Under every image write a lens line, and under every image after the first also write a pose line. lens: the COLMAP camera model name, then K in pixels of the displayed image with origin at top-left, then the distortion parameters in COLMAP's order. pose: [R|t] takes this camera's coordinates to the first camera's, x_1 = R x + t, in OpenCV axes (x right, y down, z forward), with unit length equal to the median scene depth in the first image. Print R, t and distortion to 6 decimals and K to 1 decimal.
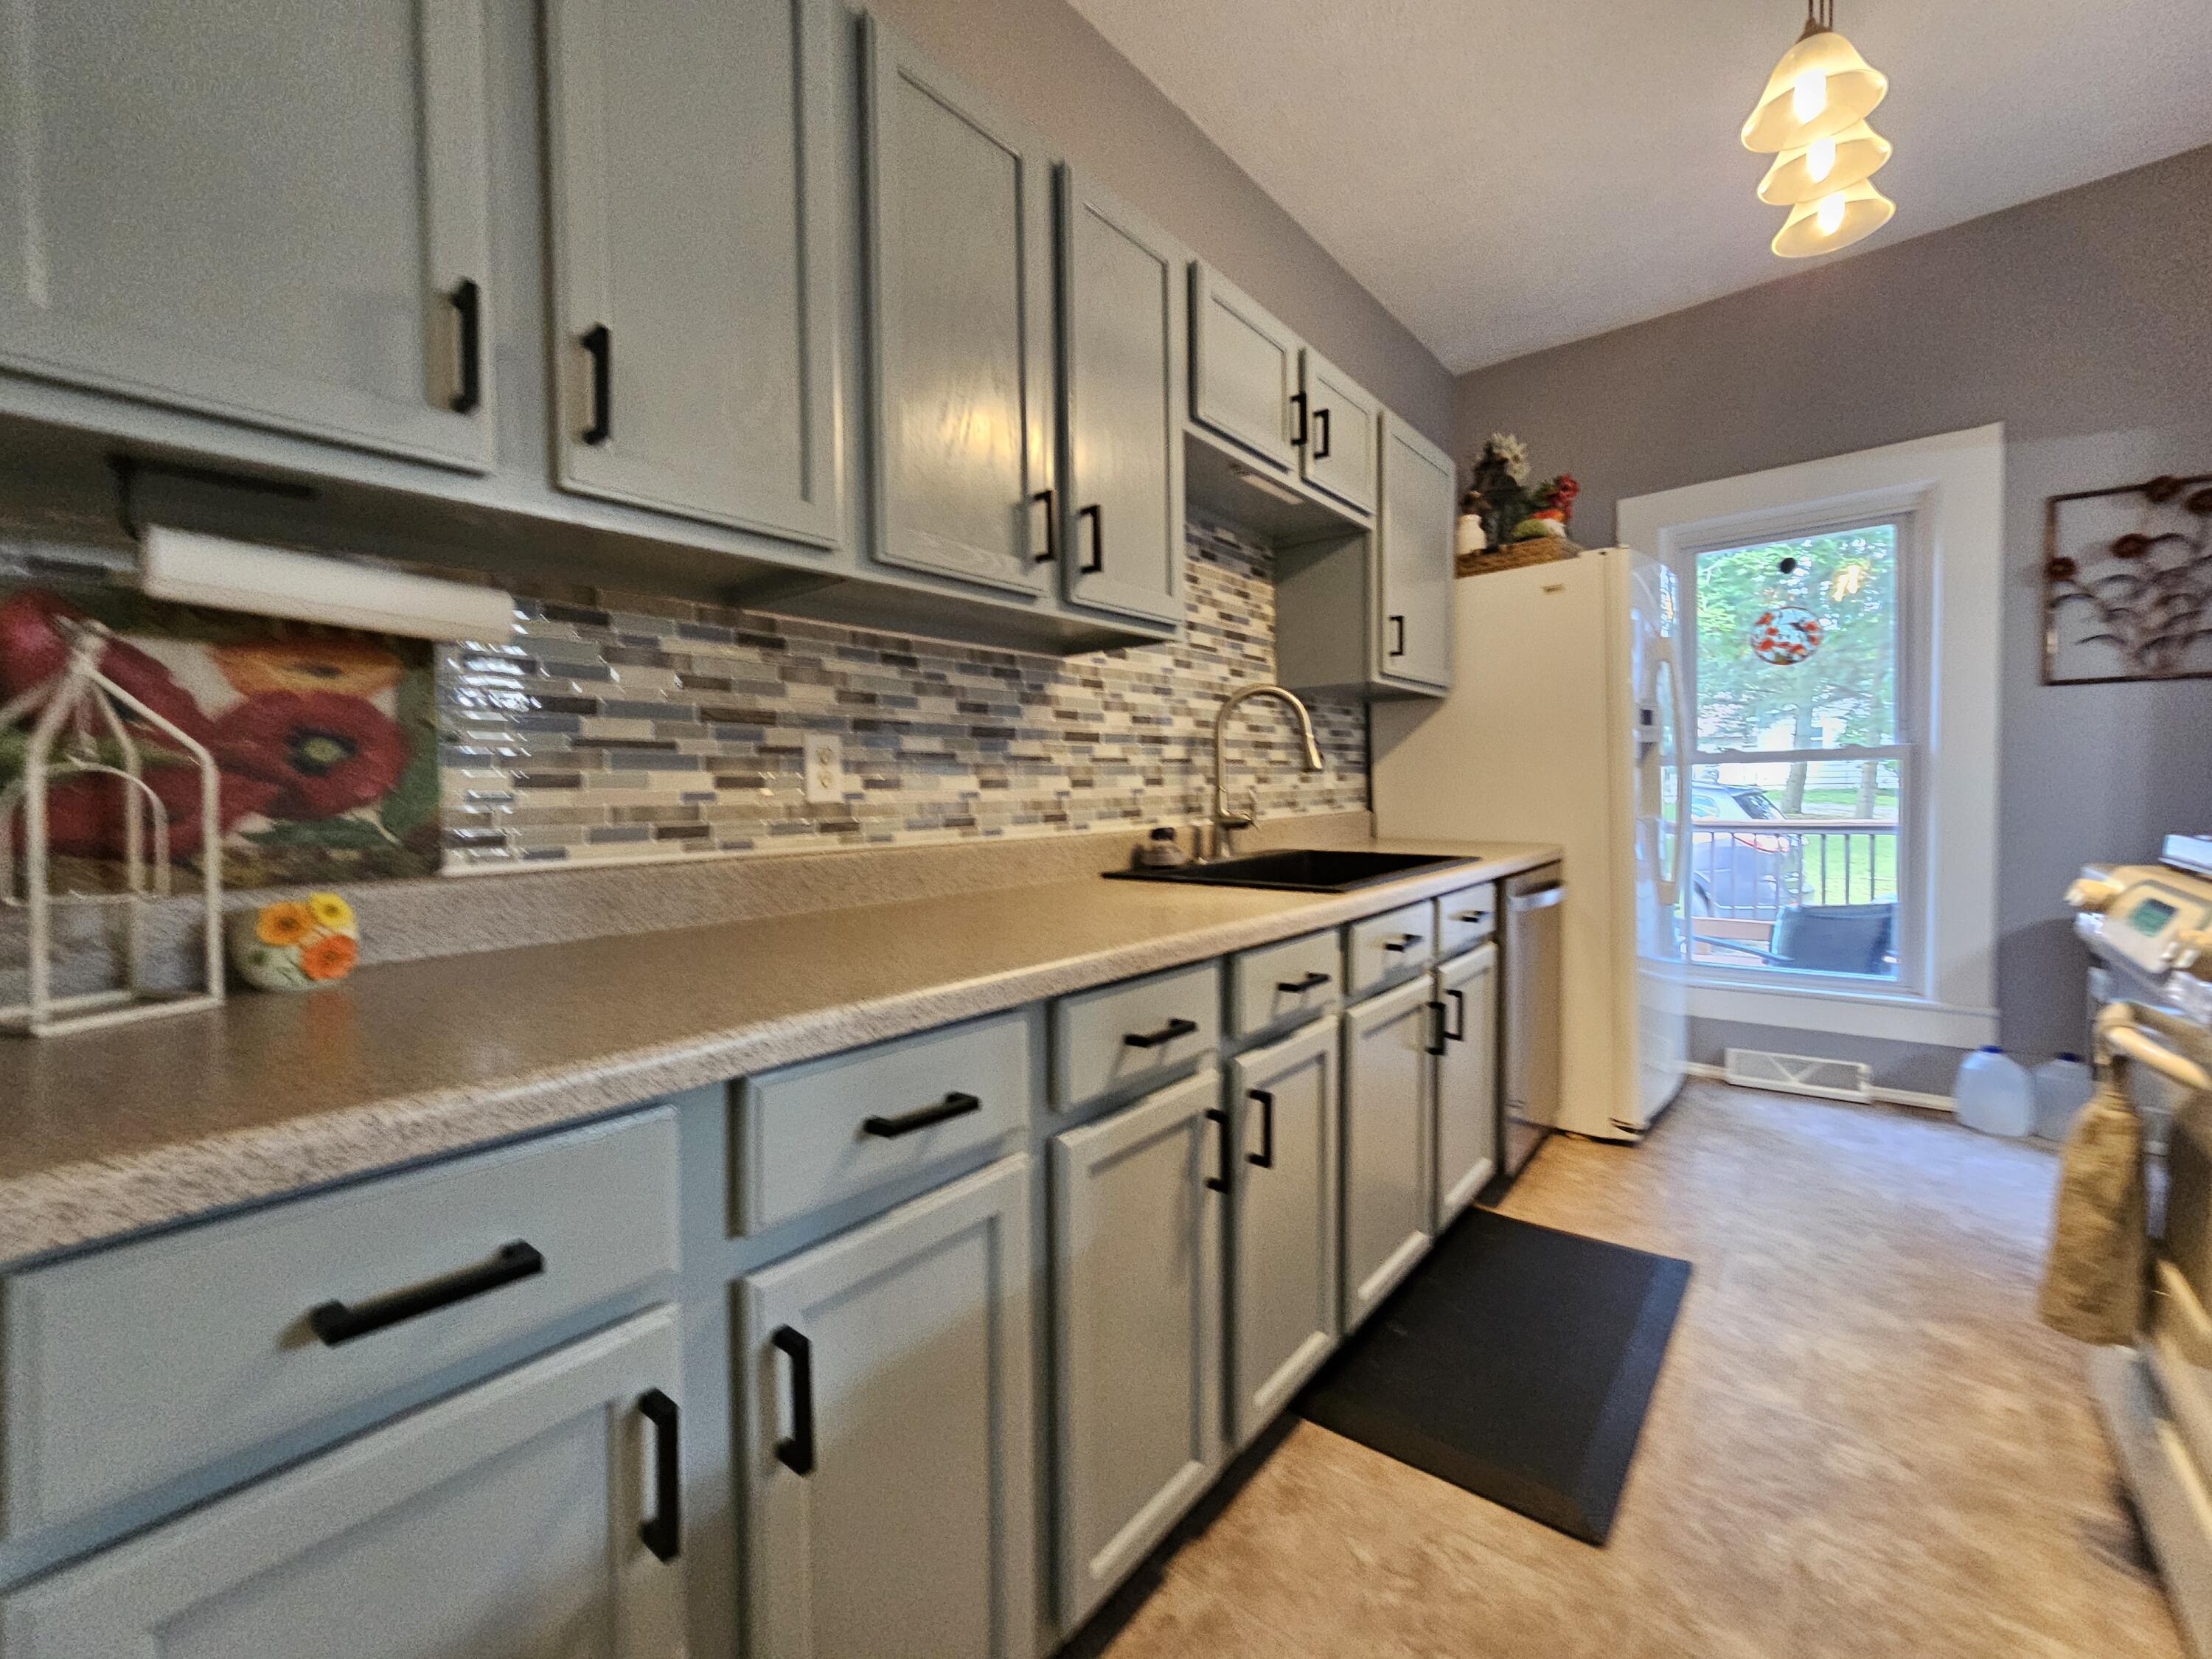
lens RADIAL K [[906.2, 0, 1087.5], [0, 906.2, 816.7], [0, 0, 1]] dist [-0.004726, 0.000742]
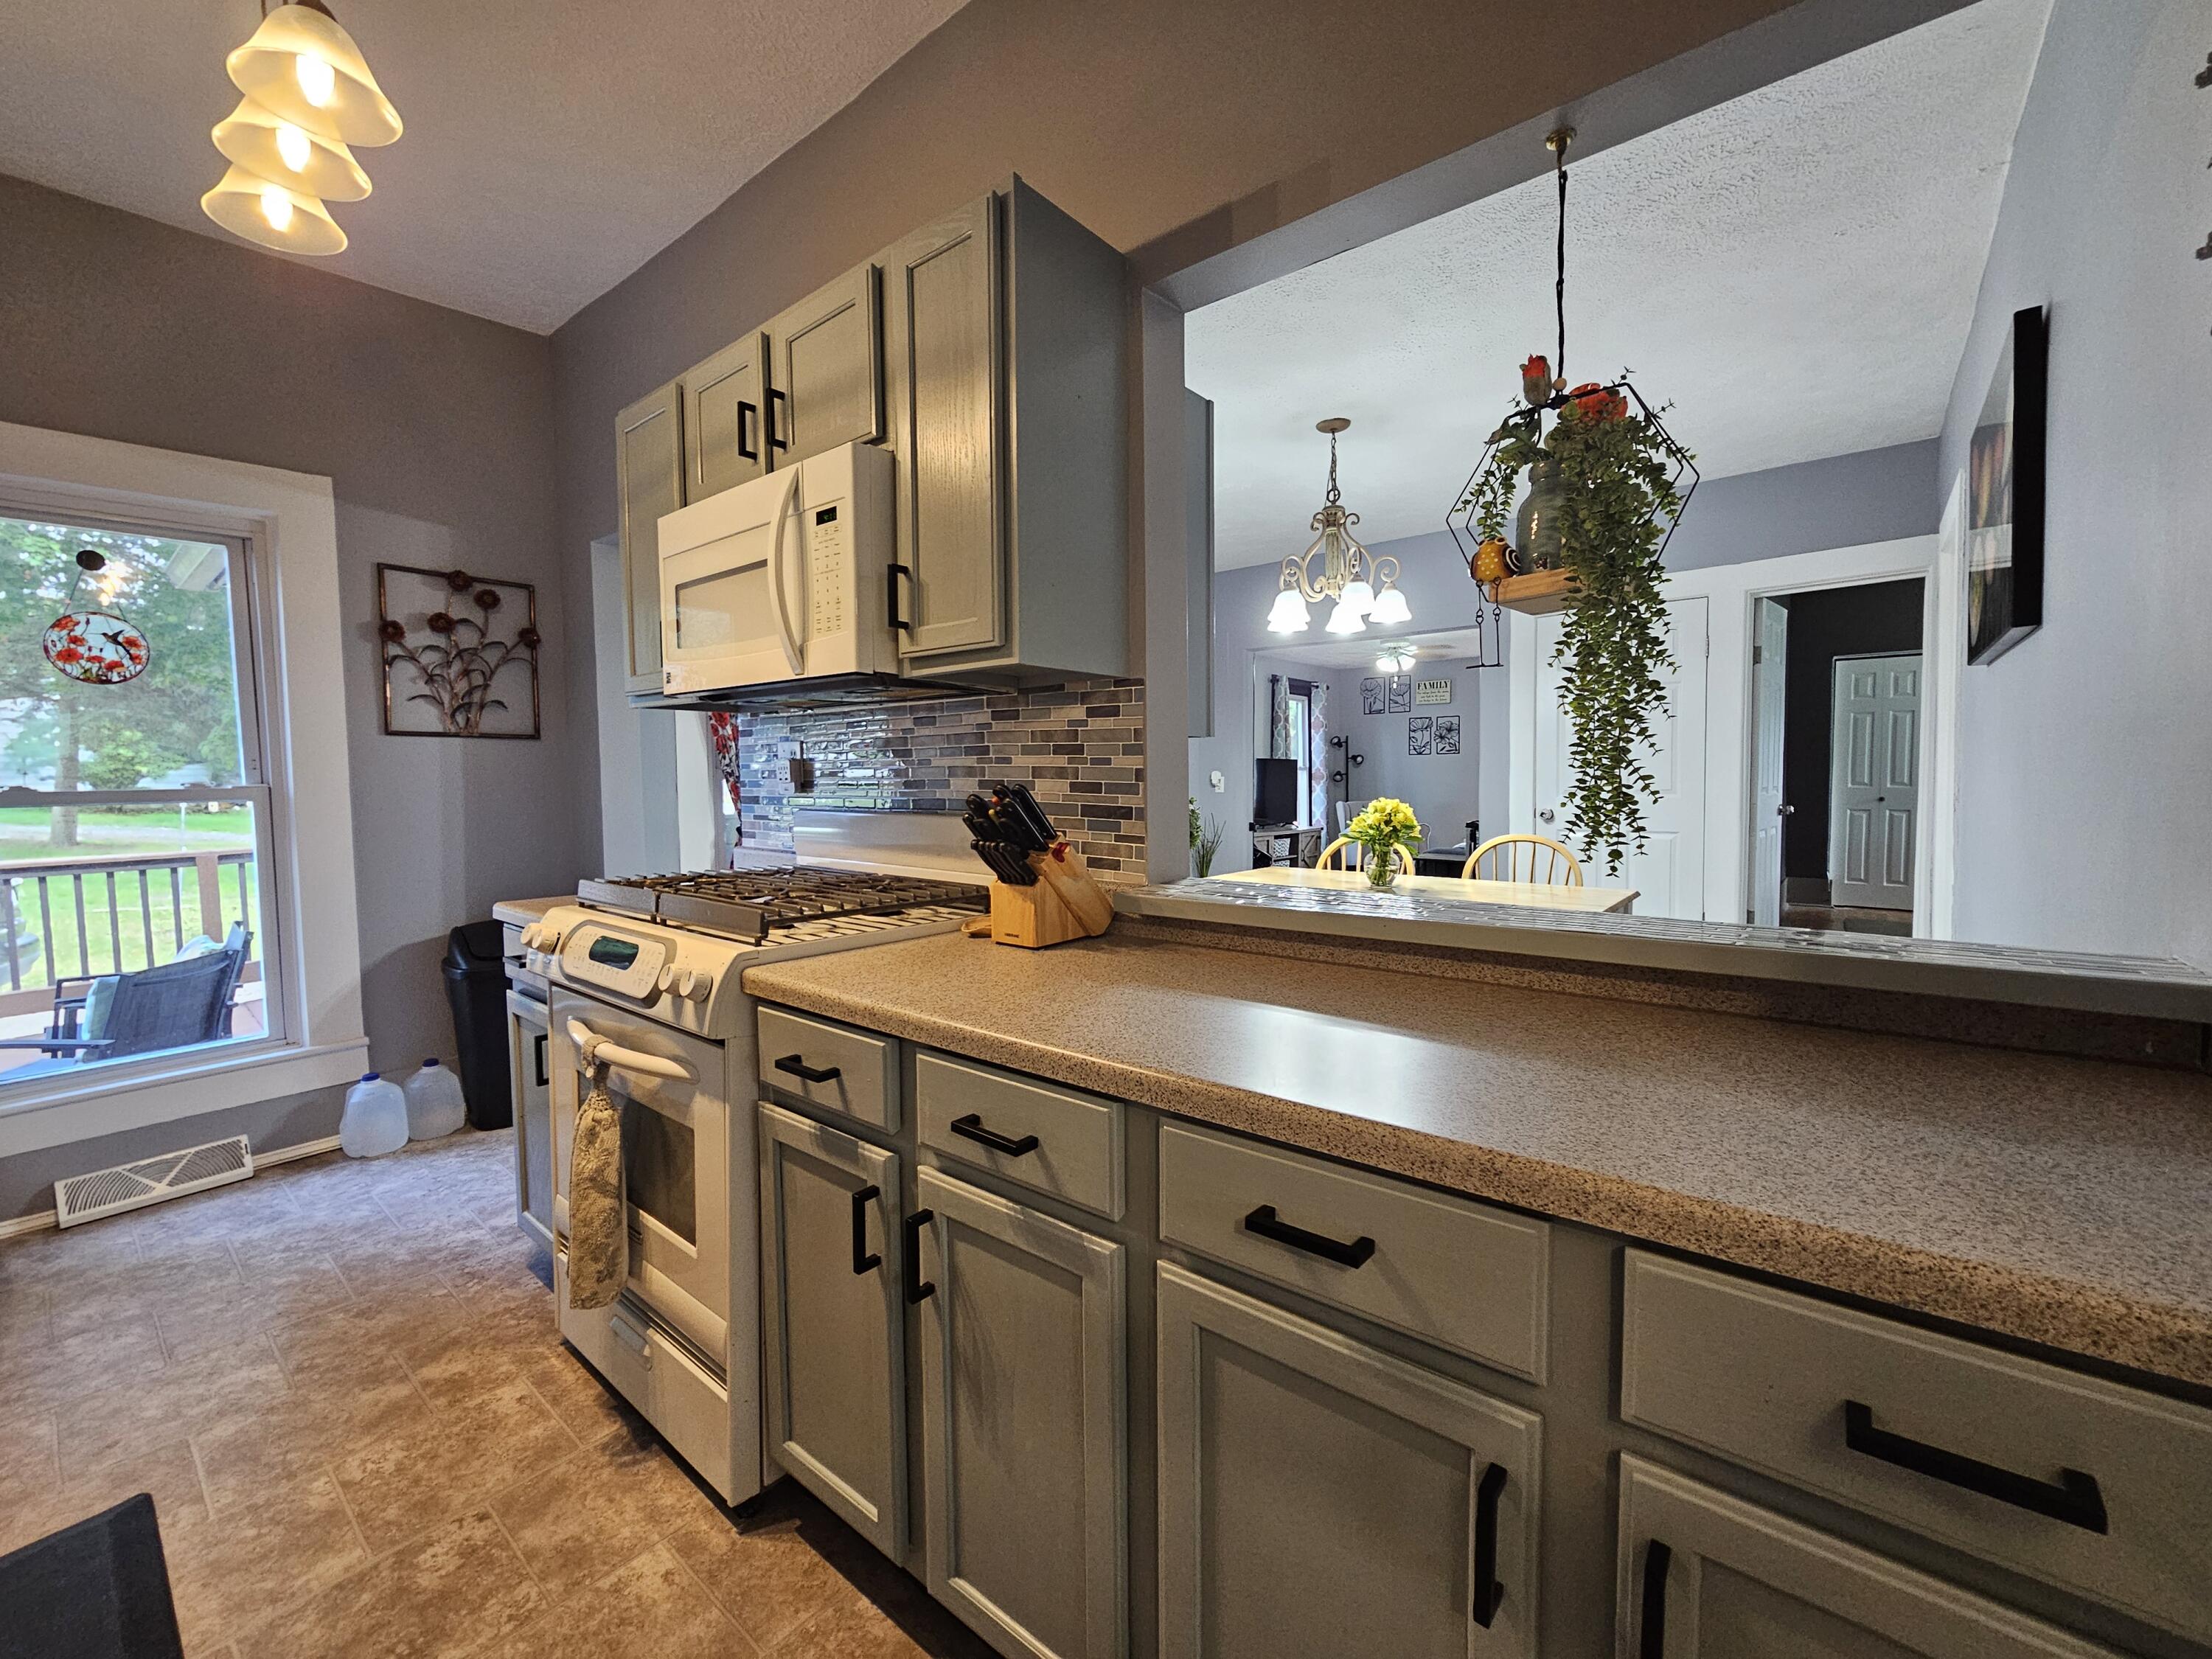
lens RADIAL K [[906.2, 0, 1105.4], [0, 906.2, 827.7], [0, 0, 1]] dist [-0.004726, 0.000742]
pose [[-0.007634, -0.046260, 0.998900, -0.066536], [0.046369, 0.997838, 0.046565, -0.061631], [-0.998895, 0.046673, -0.005472, 0.196290]]
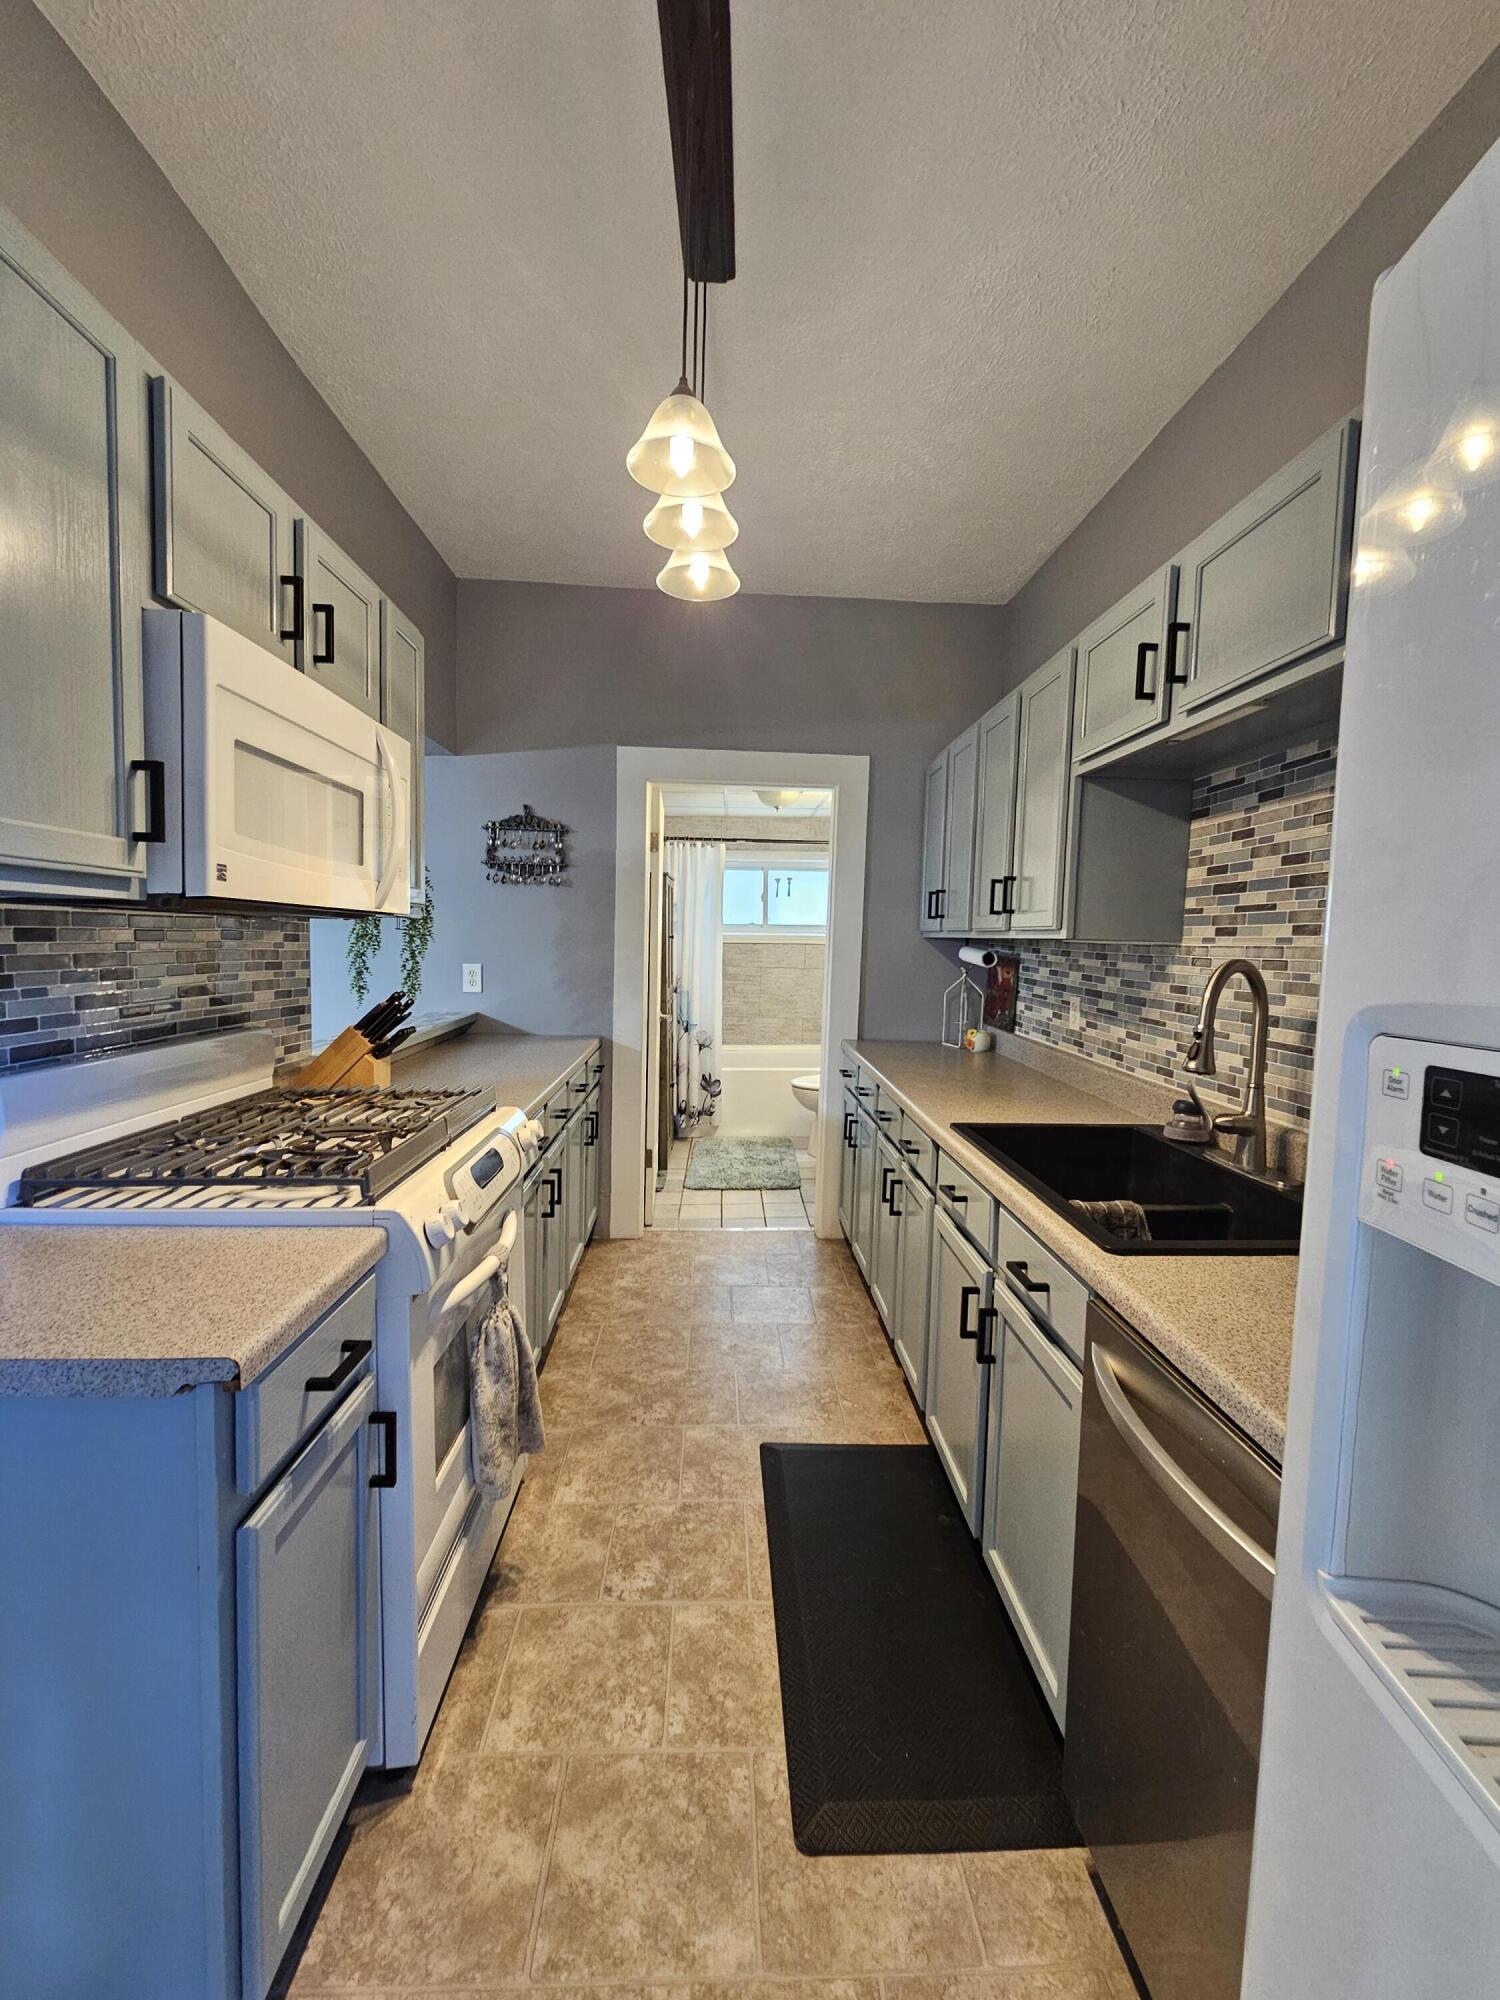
lens RADIAL K [[819.4, 0, 765.3], [0, 819.4, 993.5], [0, 0, 1]] dist [-0.004726, 0.000742]
pose [[-0.725587, 0.040935, -0.686912, 1.152531], [-0.041785, 0.993766, 0.103358, -0.202957], [0.686861, 0.103698, -0.719353, 1.451232]]
